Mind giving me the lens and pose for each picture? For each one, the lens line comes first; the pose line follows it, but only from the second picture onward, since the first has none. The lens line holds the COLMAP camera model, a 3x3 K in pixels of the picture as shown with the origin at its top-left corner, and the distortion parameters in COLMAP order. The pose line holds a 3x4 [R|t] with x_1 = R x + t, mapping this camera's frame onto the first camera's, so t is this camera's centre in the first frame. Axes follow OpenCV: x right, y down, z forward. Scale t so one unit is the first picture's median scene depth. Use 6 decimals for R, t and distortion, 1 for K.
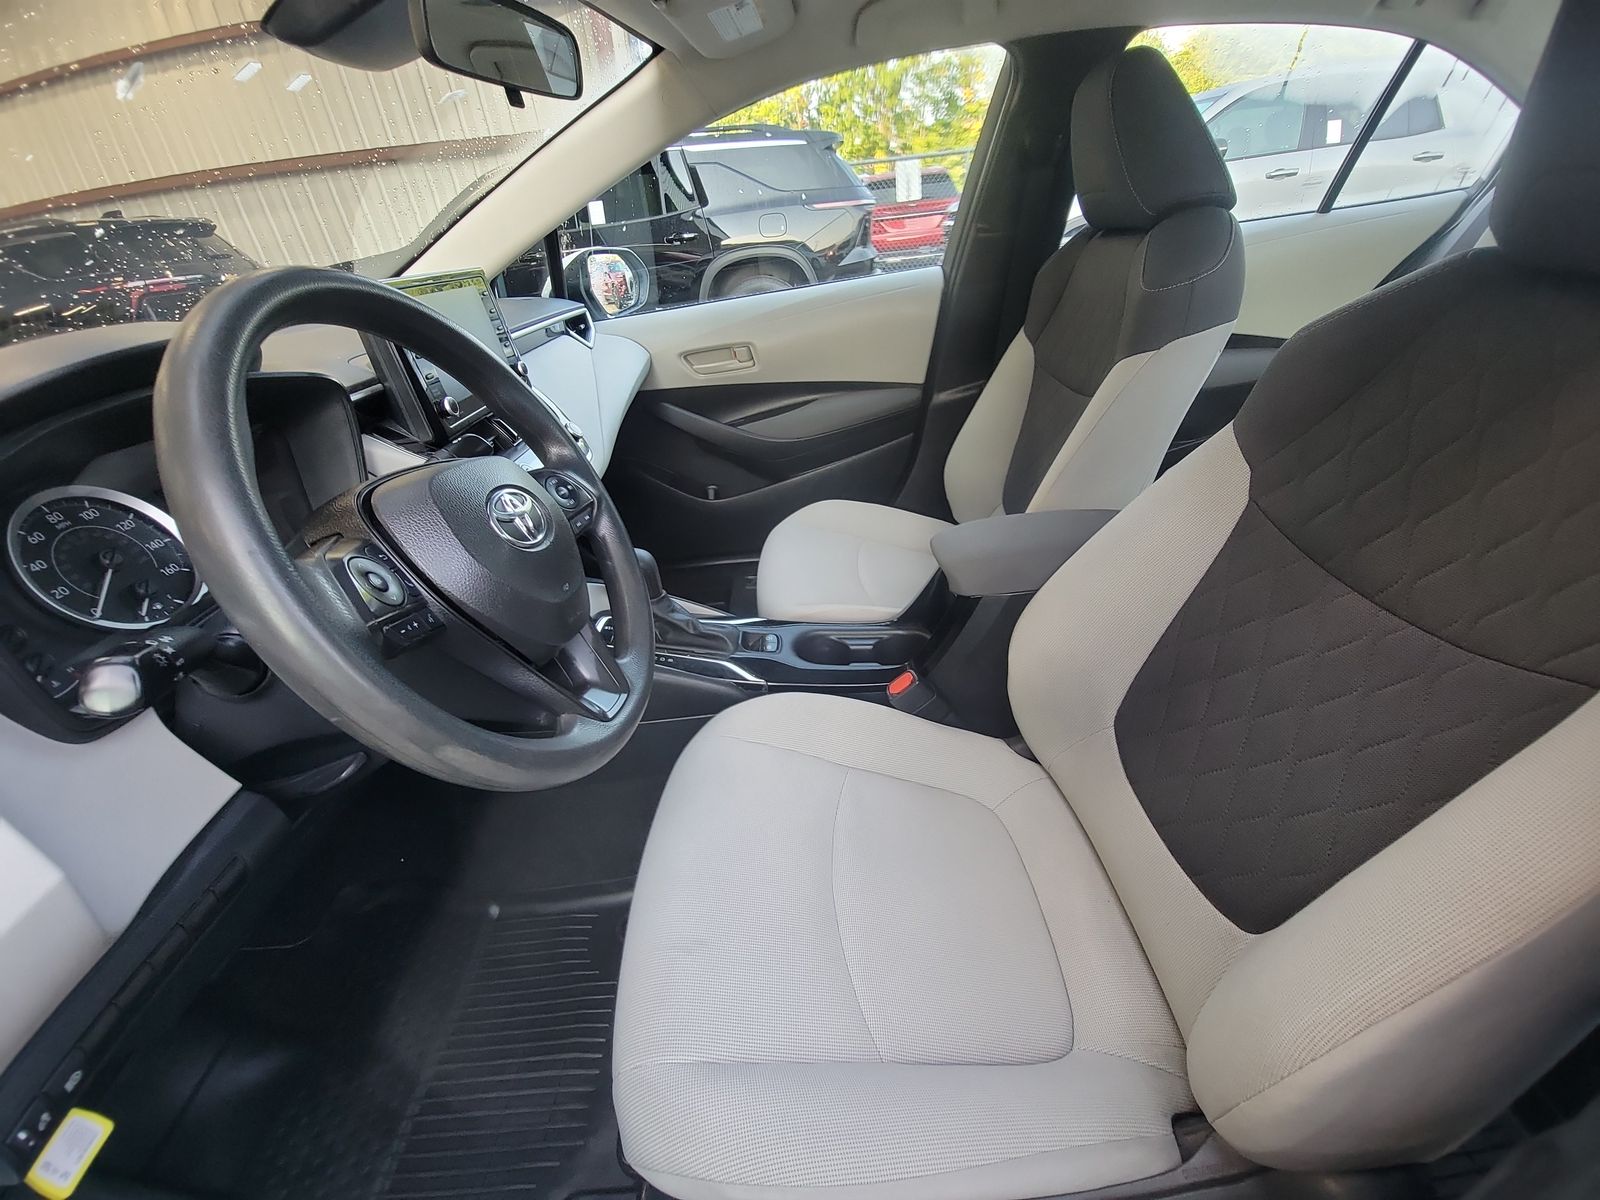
lens RADIAL K [[649.0, 0, 800.0], [0, 649.0, 600.0], [0, 0, 1]] dist [0.002374, -0.006410]
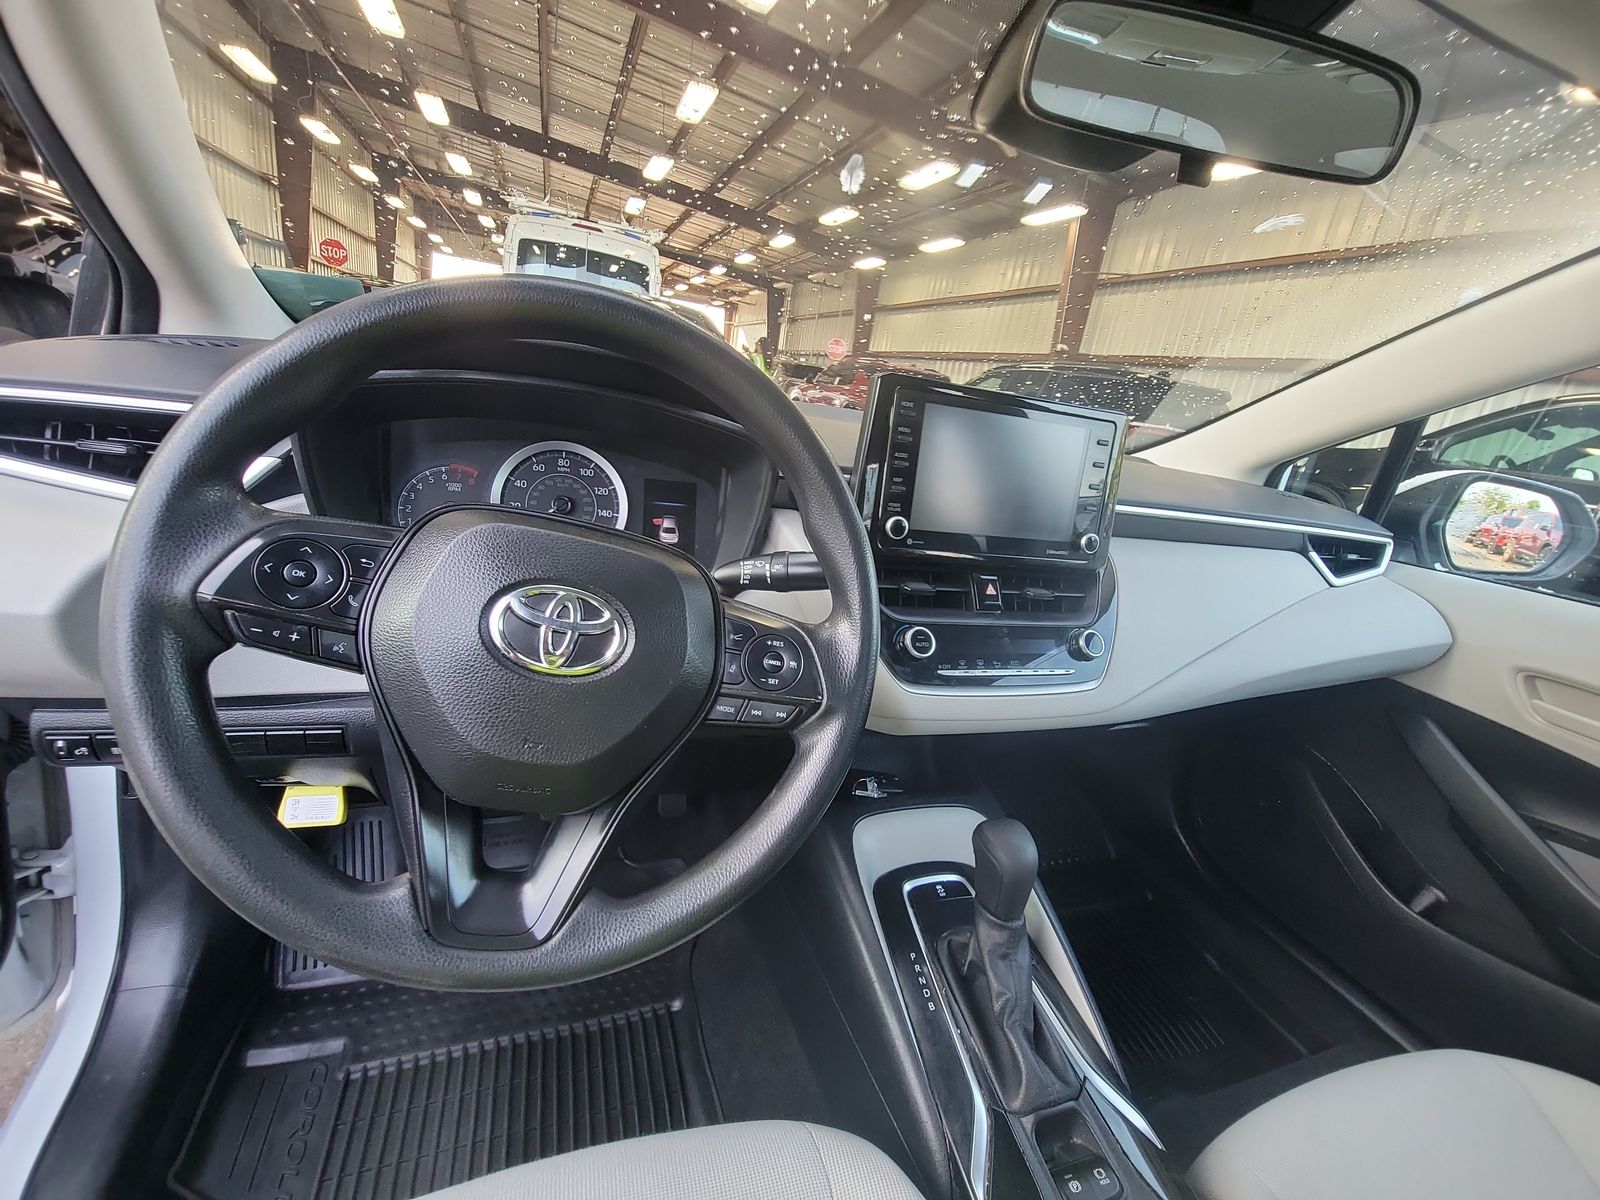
lens RADIAL K [[649.0, 0, 800.0], [0, 649.0, 600.0], [0, 0, 1]] dist [0.002374, -0.006410]
pose [[0.288808, 0.427262, -0.856760, 0.227846], [-0.620329, 0.765145, 0.172466, -0.422645], [0.729234, 0.481663, 0.486023, 0.805331]]
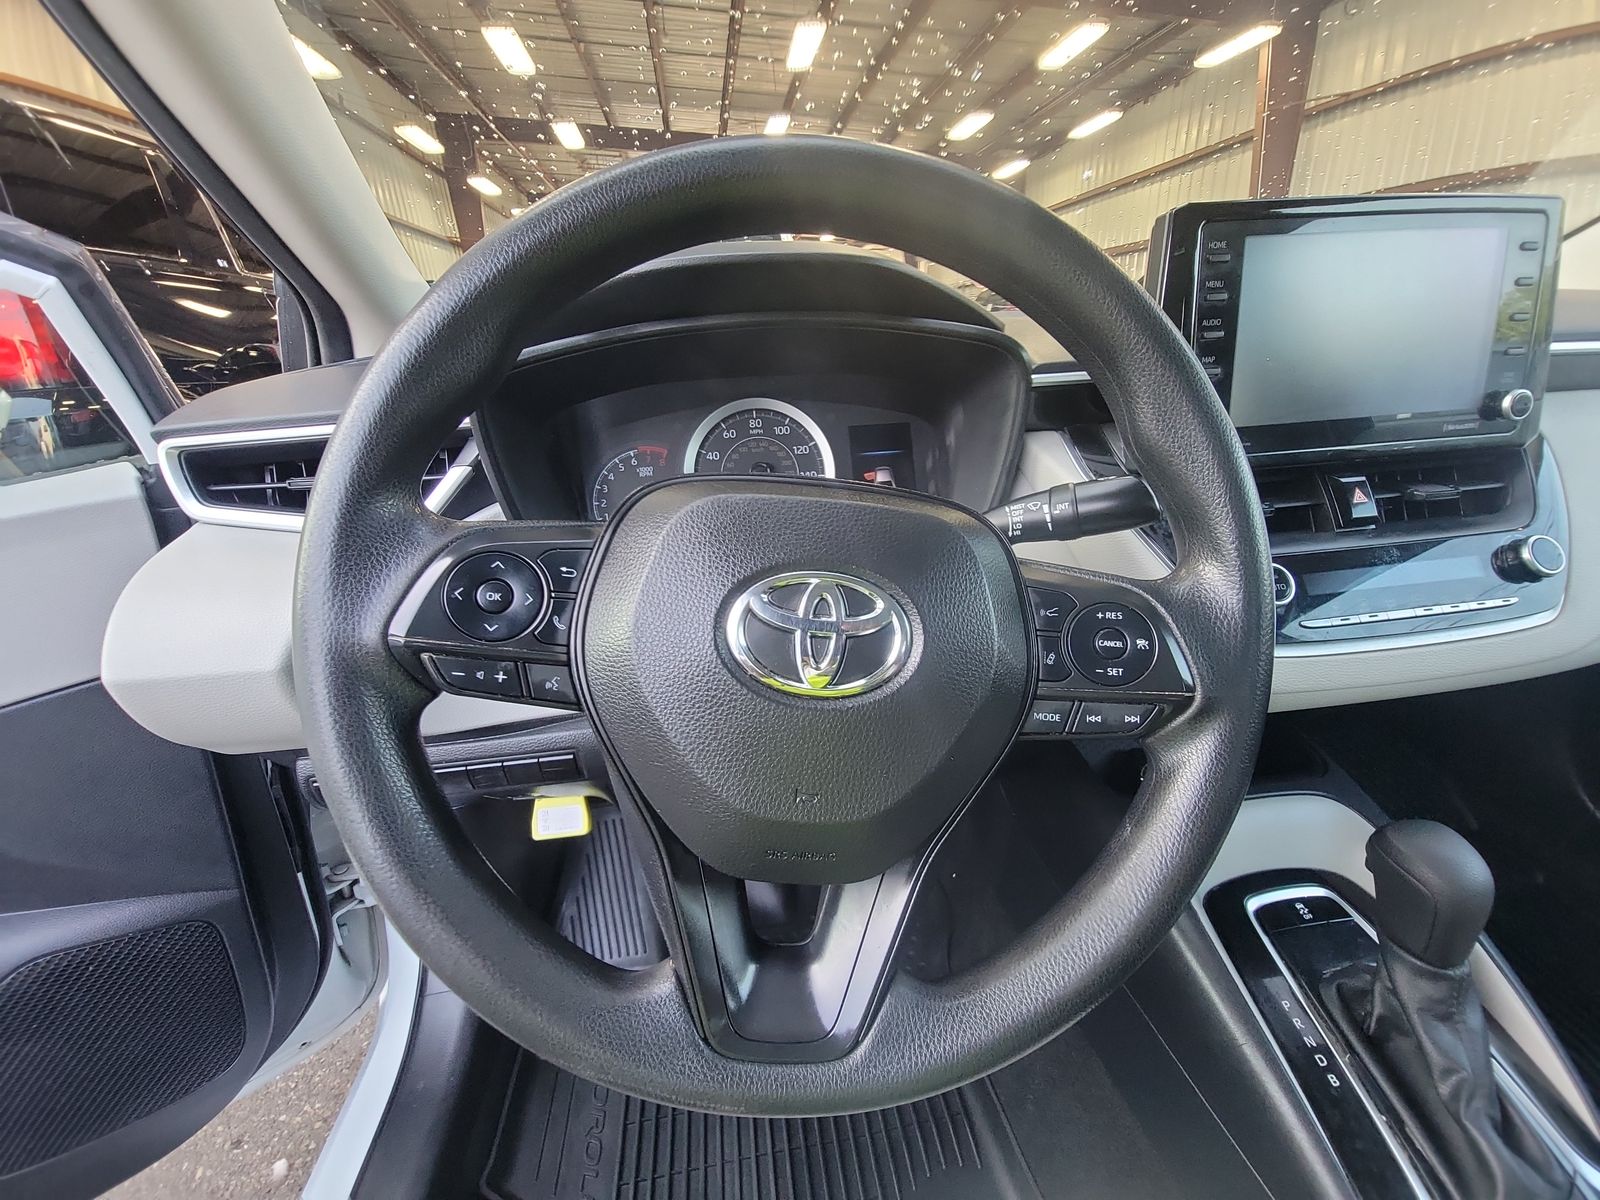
lens RADIAL K [[649.0, 0, 800.0], [0, 649.0, 600.0], [0, 0, 1]] dist [0.002374, -0.006410]
pose [[0.111392, 0.458648, -0.881609, -0.004988], [-0.454142, 0.812572, 0.365351, -0.313789], [0.883938, 0.359679, 0.298806, 0.803292]]
